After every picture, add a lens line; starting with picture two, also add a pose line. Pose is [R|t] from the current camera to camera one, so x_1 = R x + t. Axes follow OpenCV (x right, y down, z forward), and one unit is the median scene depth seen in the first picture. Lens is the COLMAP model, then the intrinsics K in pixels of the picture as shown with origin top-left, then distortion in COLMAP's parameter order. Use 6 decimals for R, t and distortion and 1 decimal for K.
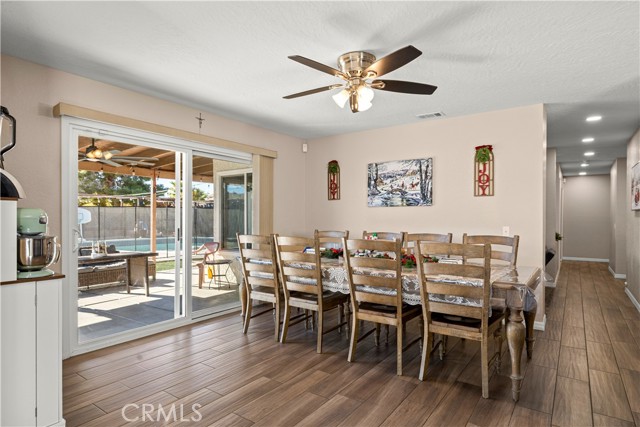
lens RADIAL K [[355.4, 0, 320.0], [0, 355.4, 213.5], [0, 0, 1]] dist [0.000771, -0.000502]
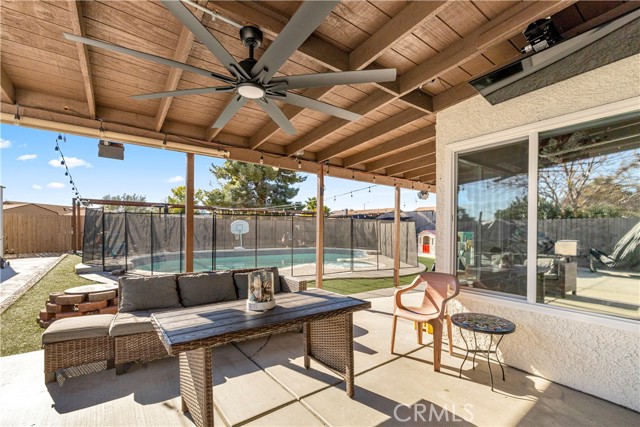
lens RADIAL K [[272.0, 0, 319.9], [0, 272.0, 222.3], [0, 0, 1]] dist [0.000276, 0.000054]
pose [[0.949785, -0.002626, -0.312892, -0.291030], [-0.002320, 0.999878, -0.015433, 0.008117], [0.312895, 0.015384, 0.949663, 0.456672]]
